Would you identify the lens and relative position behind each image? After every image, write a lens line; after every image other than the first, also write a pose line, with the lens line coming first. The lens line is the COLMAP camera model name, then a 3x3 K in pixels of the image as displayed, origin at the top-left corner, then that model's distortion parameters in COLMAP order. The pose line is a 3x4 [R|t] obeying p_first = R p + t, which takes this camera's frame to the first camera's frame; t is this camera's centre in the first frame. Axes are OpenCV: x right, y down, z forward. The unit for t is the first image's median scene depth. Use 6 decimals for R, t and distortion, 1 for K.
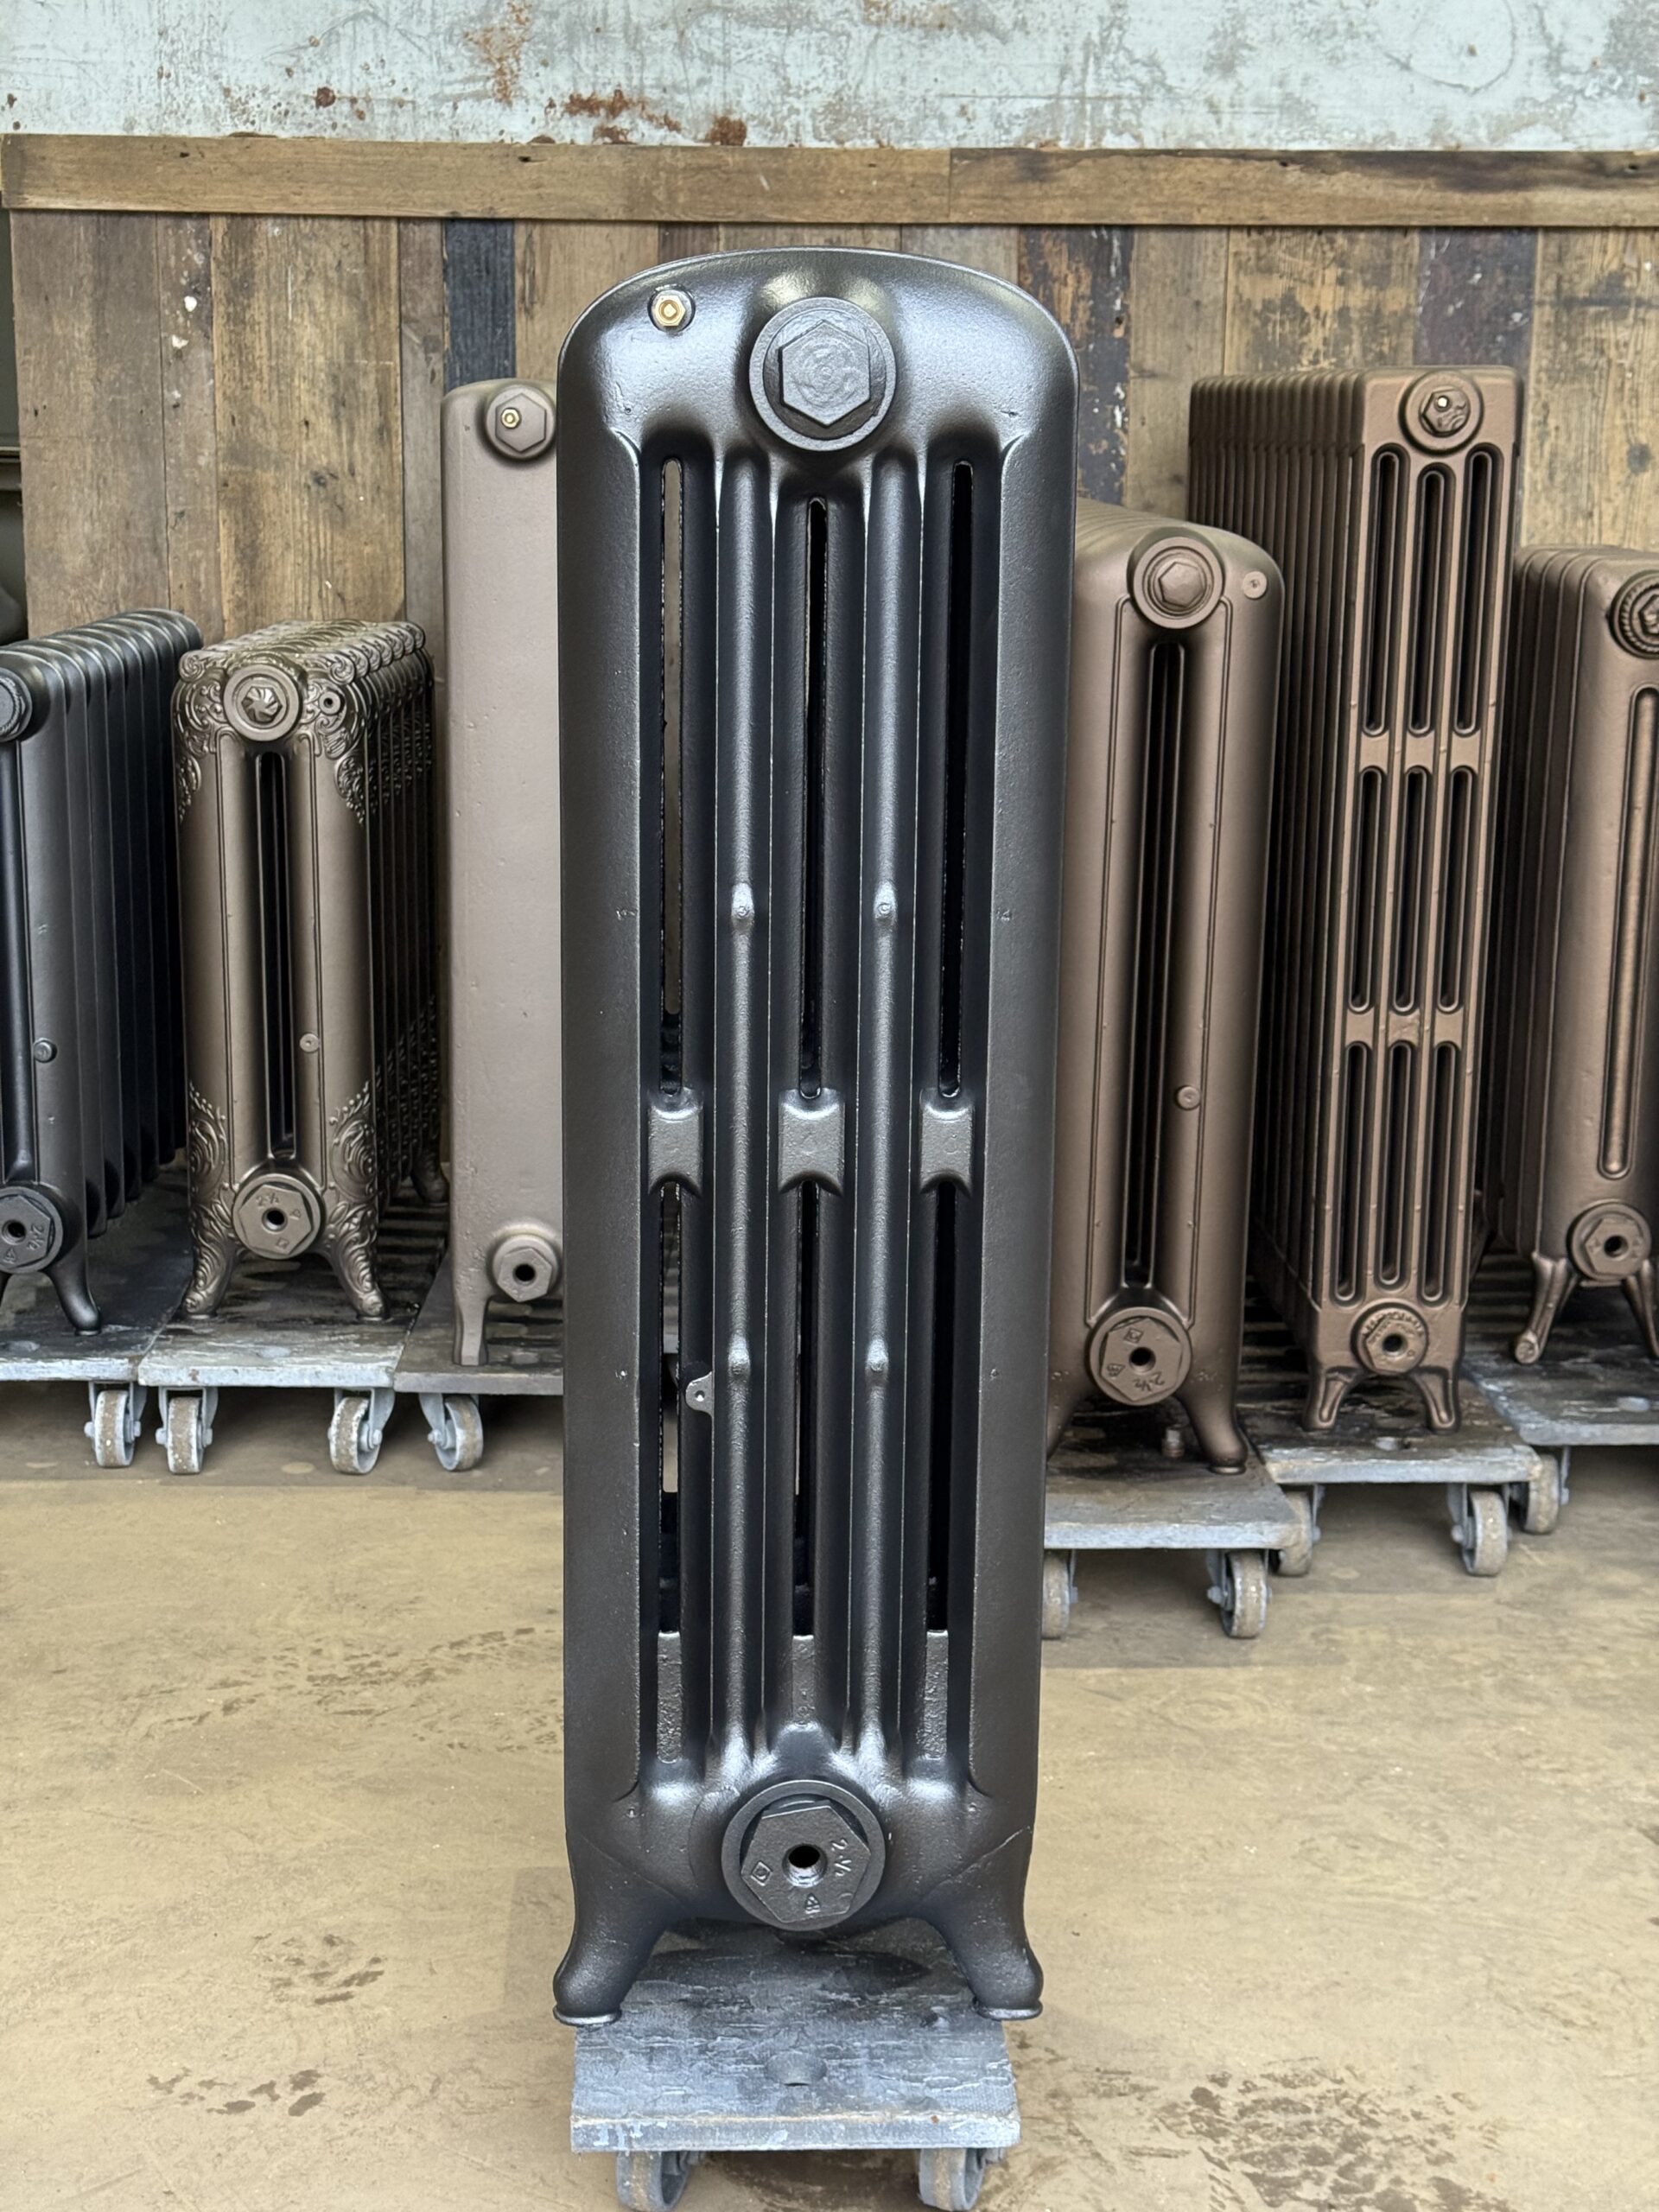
lens RADIAL K [[3131.7, 0, 811.7], [0, 3131.7, 1114.2], [0, 0, 1]] dist [0.089558, 0.000000]
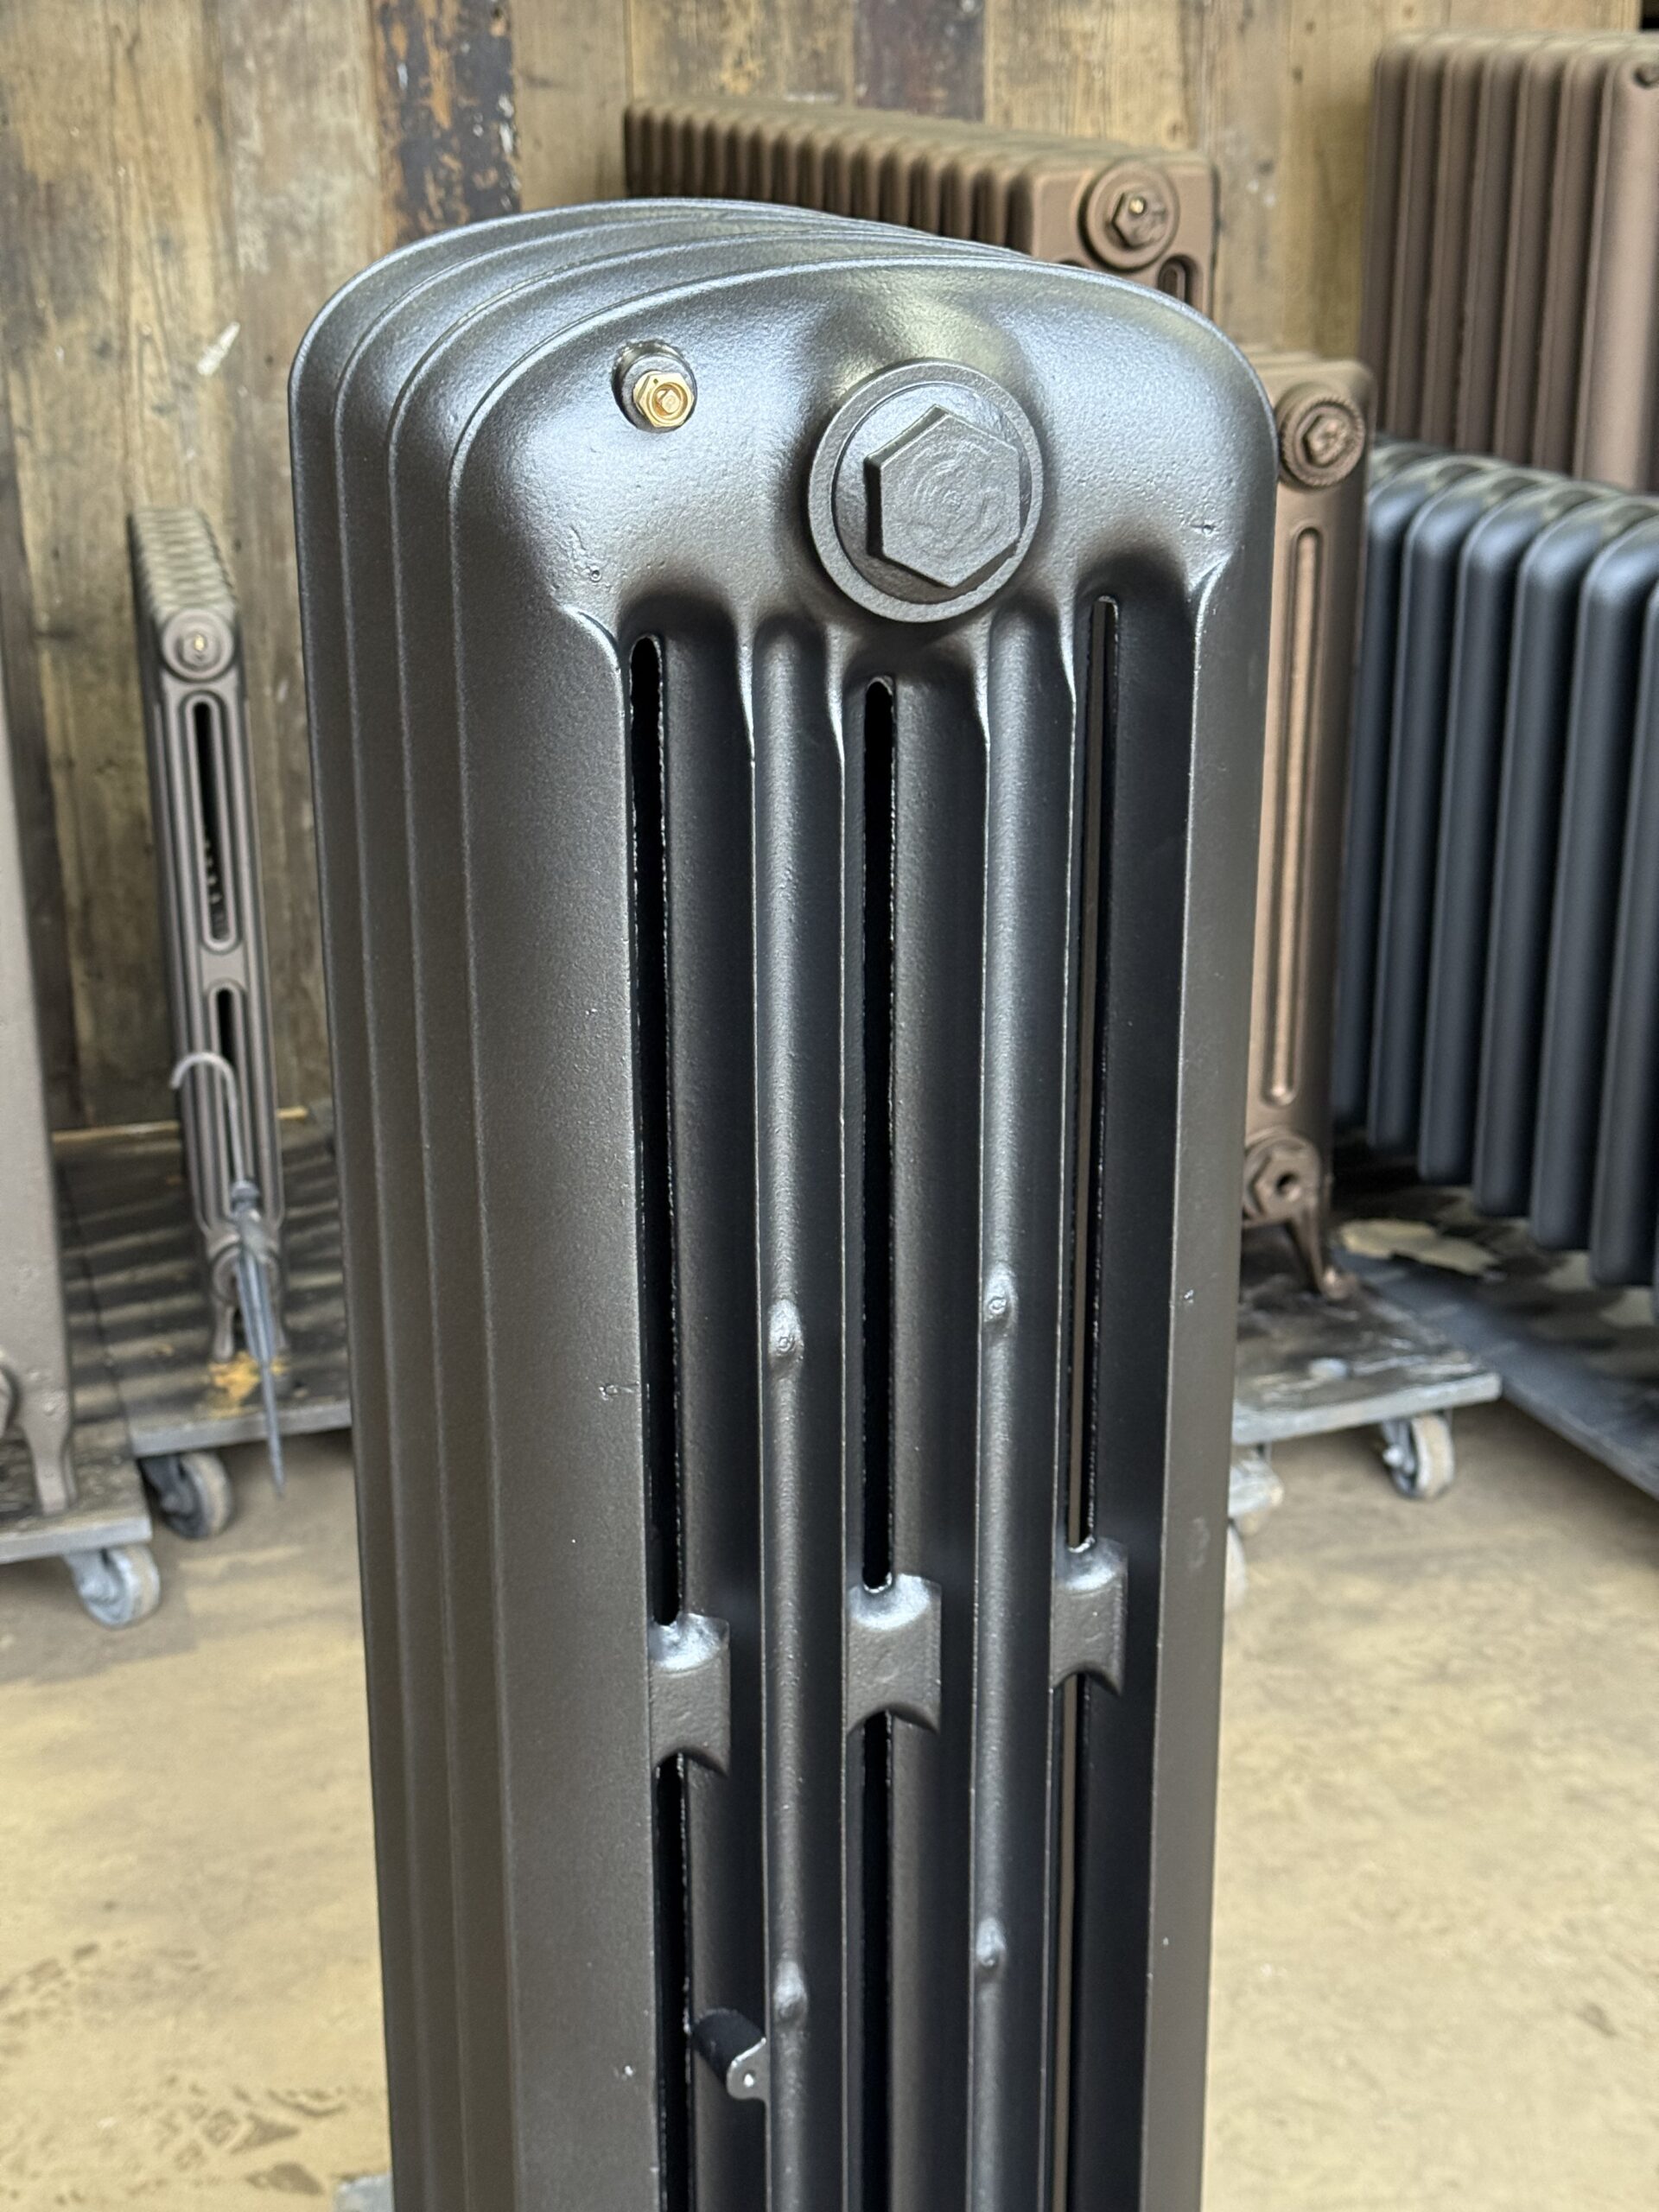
lens RADIAL K [[3131.7, 0, 830.9], [0, 3131.7, 1111.1], [0, 0, 1]] dist [0.089558, 0.000000]
pose [[0.949508, -0.121335, 0.289331, -0.085776], [0.080818, 0.985661, 0.148125, -0.092626], [-0.303155, -0.117262, 0.945699, 0.196176]]
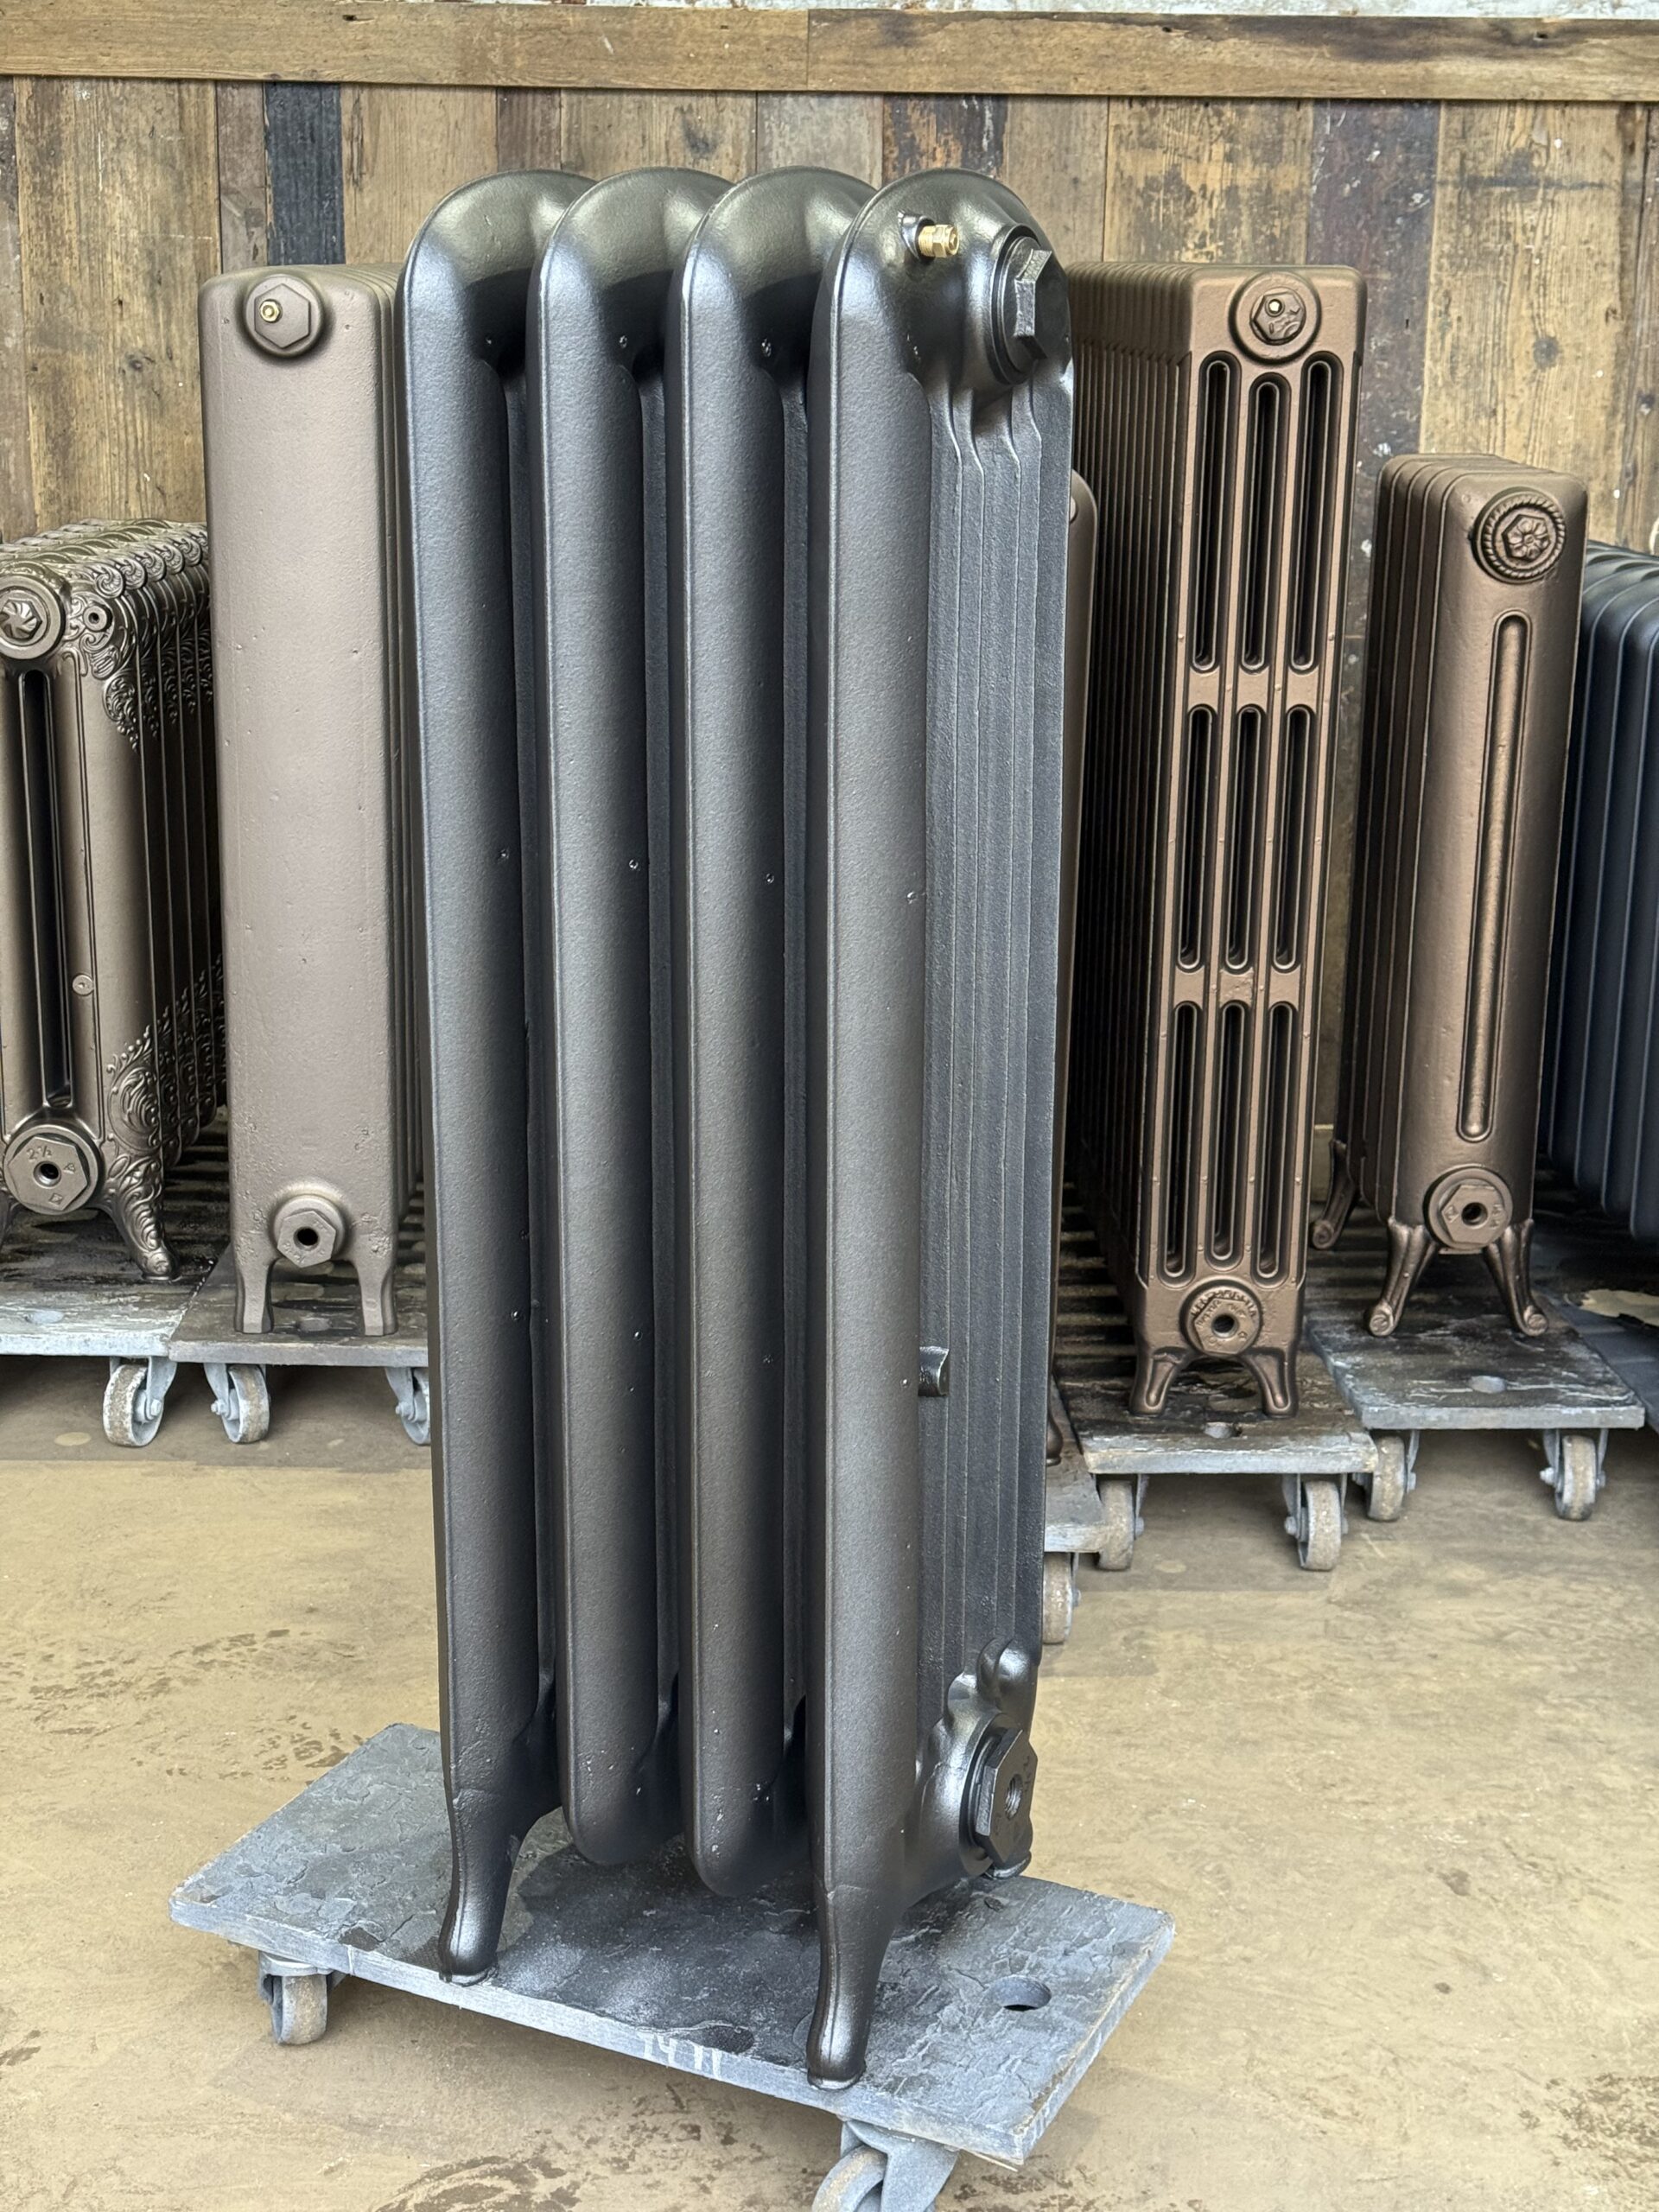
lens RADIAL K [[3131.7, 0, 829.9], [0, 3131.7, 1110.6], [0, 0, 1]] dist [0.089558, 0.000000]
pose [[0.999977, 0.006250, -0.002498, 0.054012], [-0.006131, 0.998973, 0.044890, -0.024197], [0.002776, -0.044874, 0.998989, 0.055979]]
